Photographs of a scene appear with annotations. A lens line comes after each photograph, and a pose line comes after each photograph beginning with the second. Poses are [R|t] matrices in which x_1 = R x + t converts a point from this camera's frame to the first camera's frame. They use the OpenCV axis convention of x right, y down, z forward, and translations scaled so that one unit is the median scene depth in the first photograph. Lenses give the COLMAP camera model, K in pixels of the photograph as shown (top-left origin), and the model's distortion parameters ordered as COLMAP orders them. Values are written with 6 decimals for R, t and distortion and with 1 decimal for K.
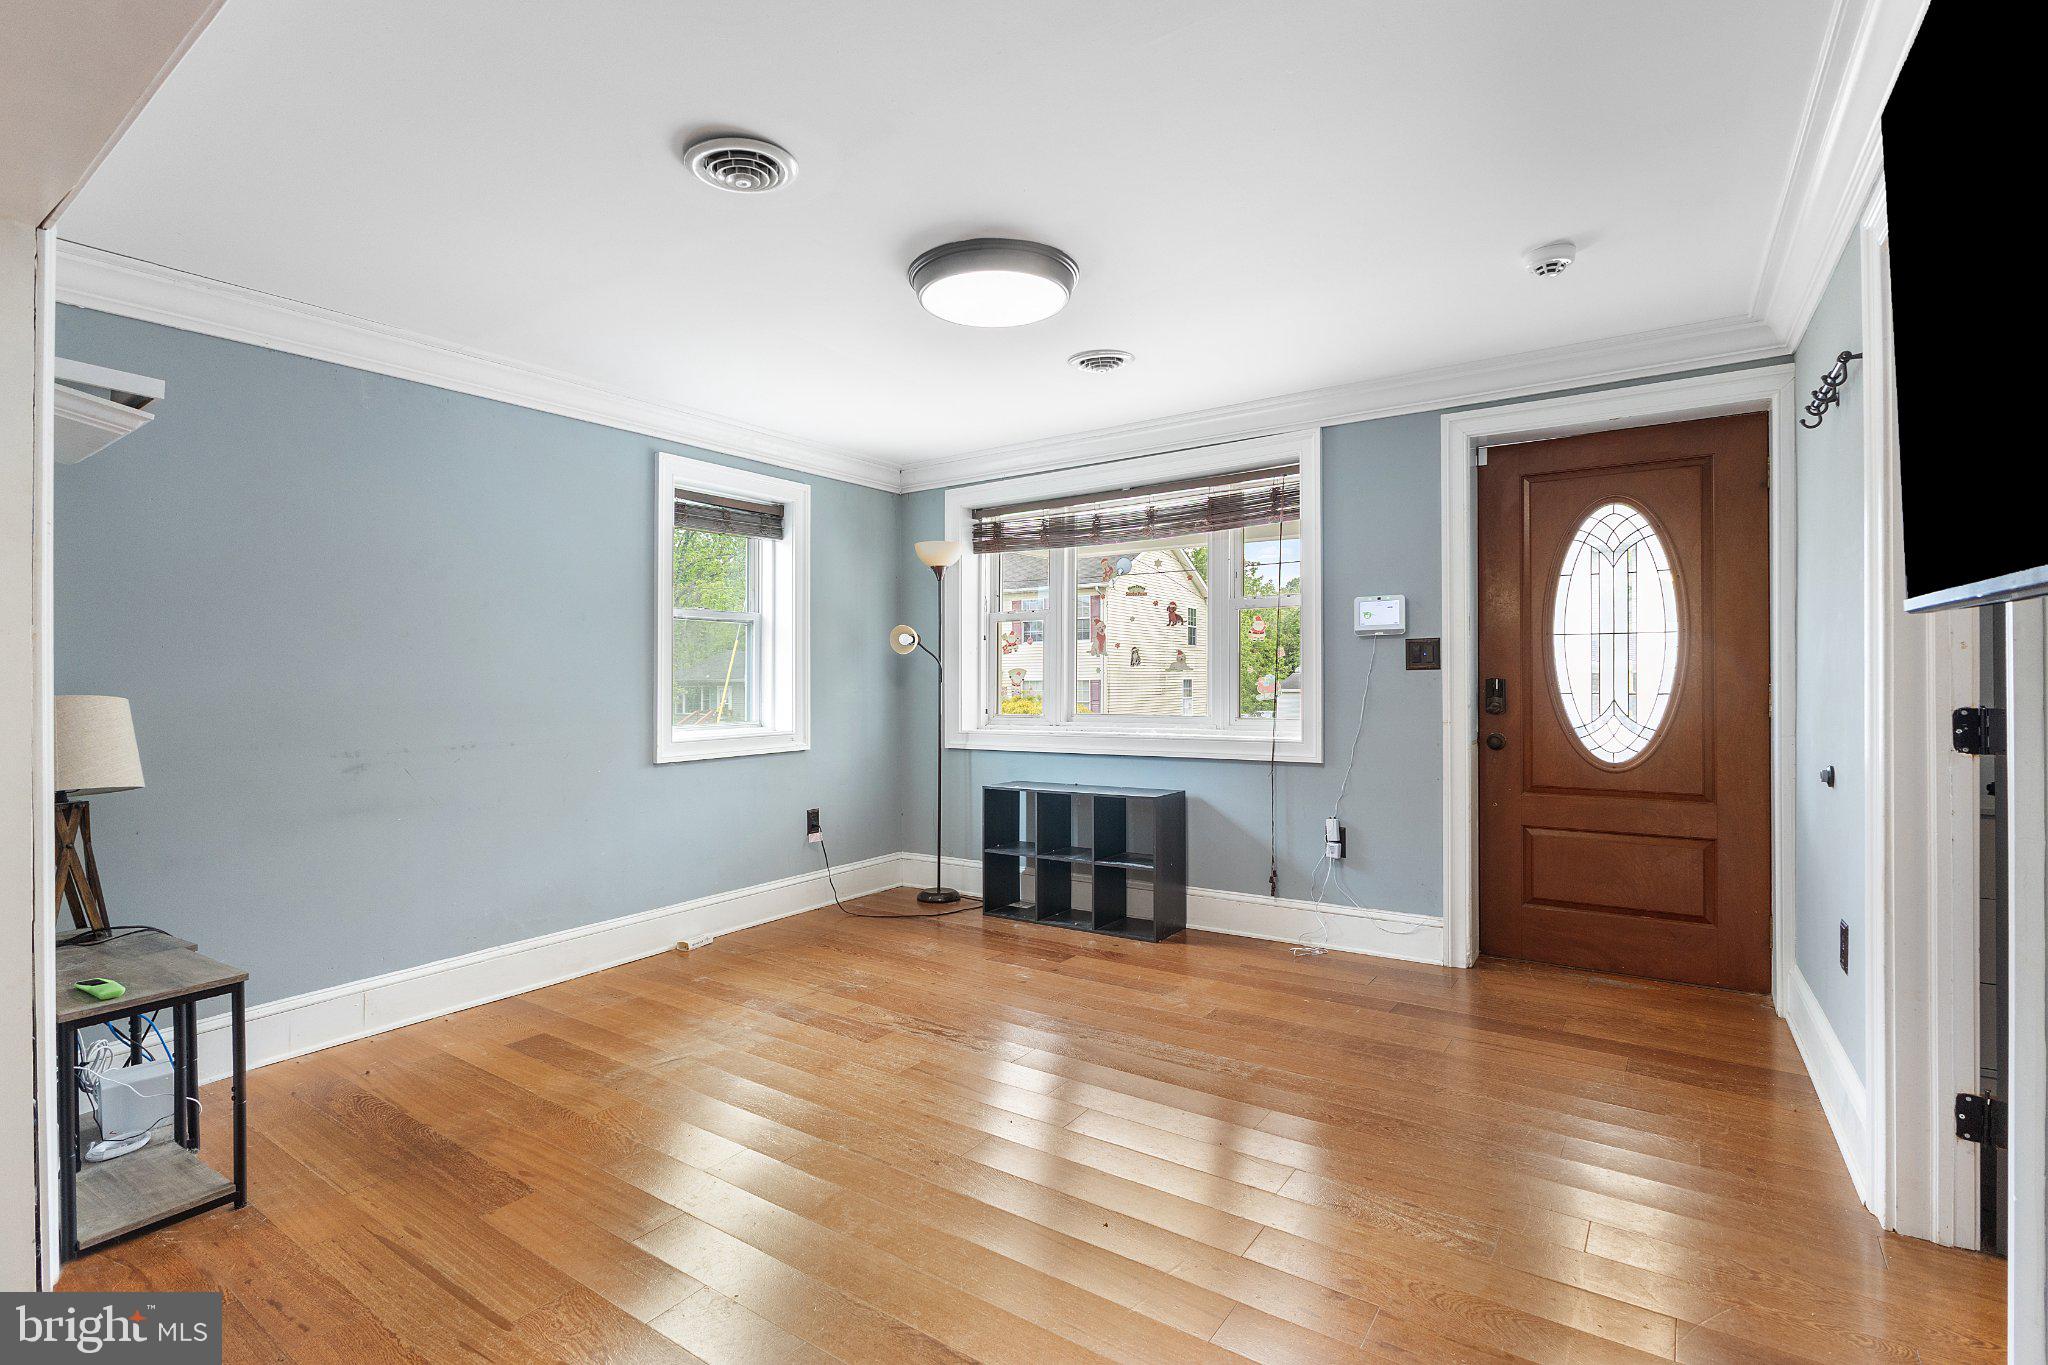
lens RADIAL K [[962.5, 0, 1015.6], [0, 962.5, 658.6], [0, 0, 1]] dist [-0.020350, -0.000105]
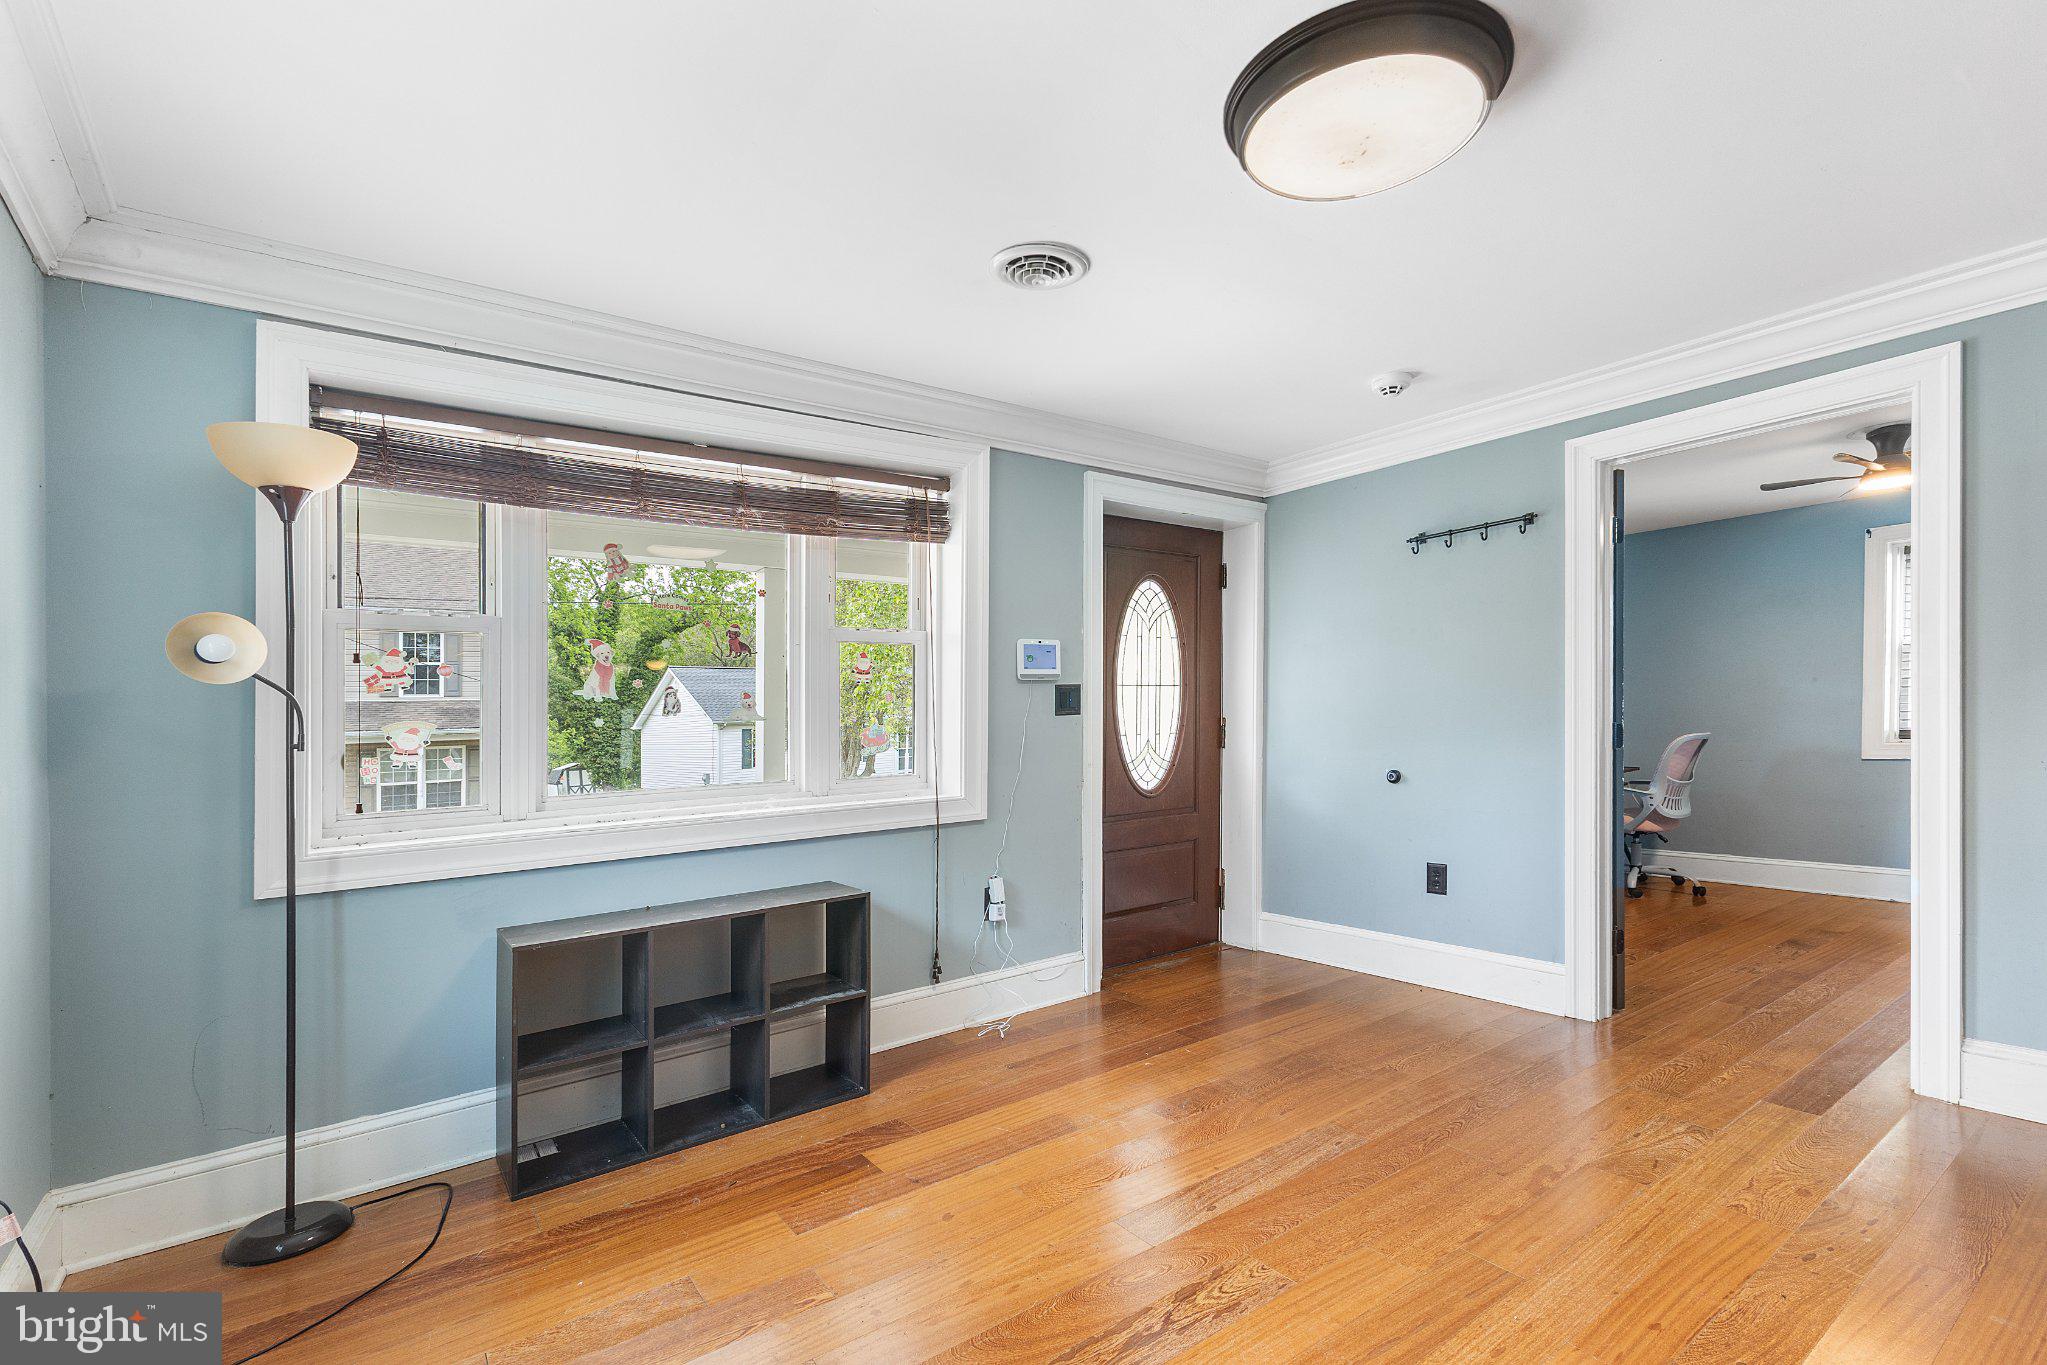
lens RADIAL K [[888.1, 0, 1042.0], [0, 888.1, 735.8], [0, 0, 1]] dist [-0.000076, -0.000086]
pose [[0.315249, -0.018810, 0.948823, -0.480358], [0.005872, 0.999823, 0.017870, 0.016598], [-0.948991, -0.000062, 0.315303, 0.720213]]
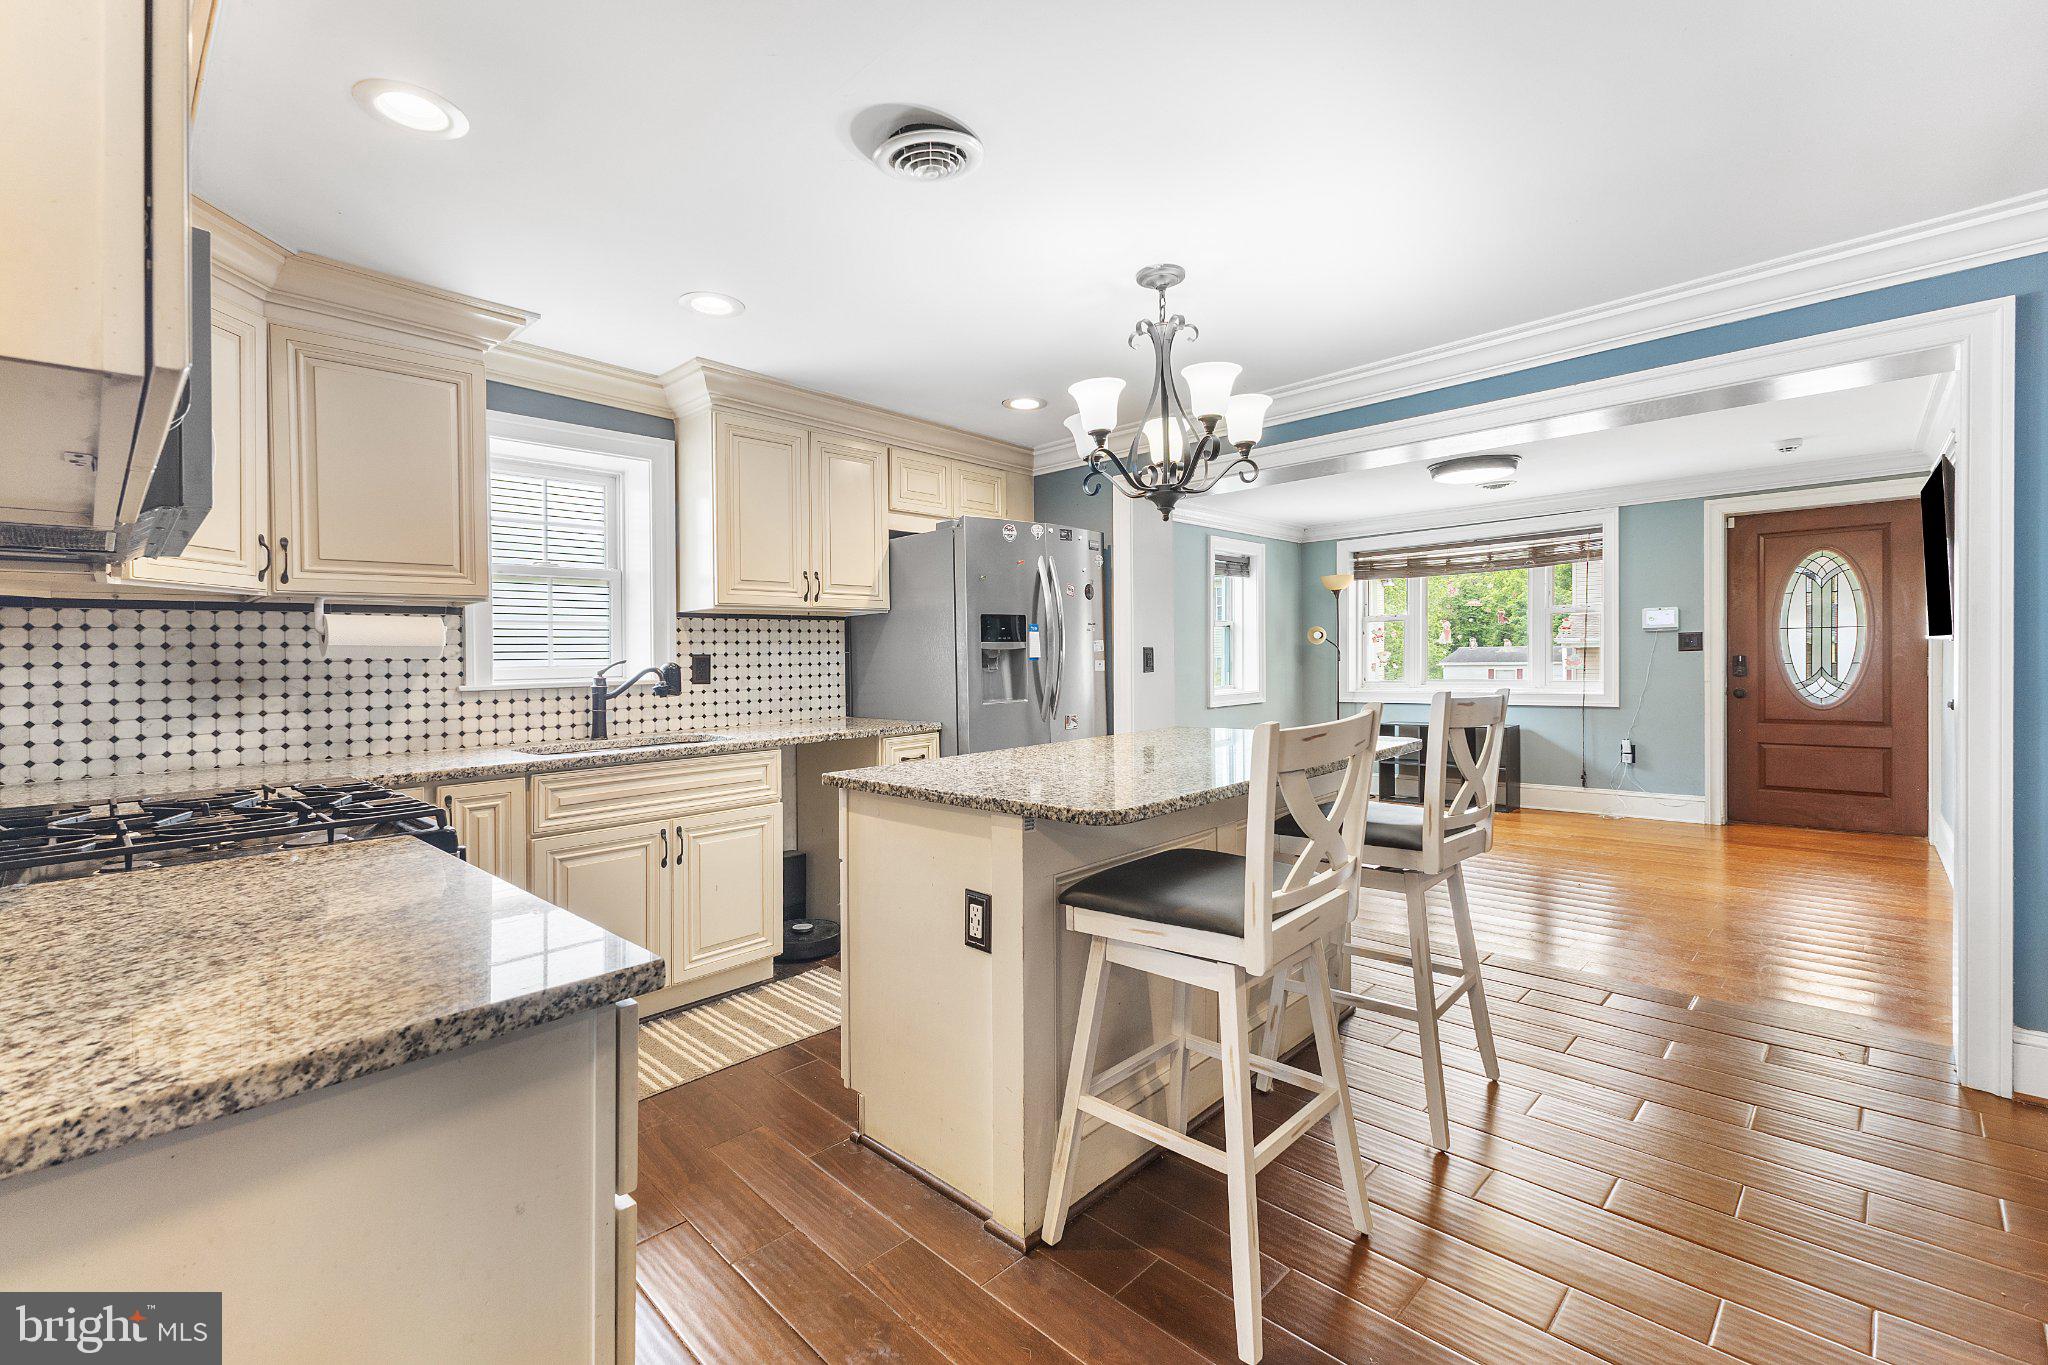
lens RADIAL K [[894.8, 0, 999.3], [0, 894.8, 664.8], [0, 0, 1]] dist [0.001684, 0.000206]
pose [[0.983686, -0.010647, -0.179577, -0.489209], [0.015266, 0.999587, 0.024357, -0.020426], [0.179243, -0.026701, 0.983442, -0.771576]]
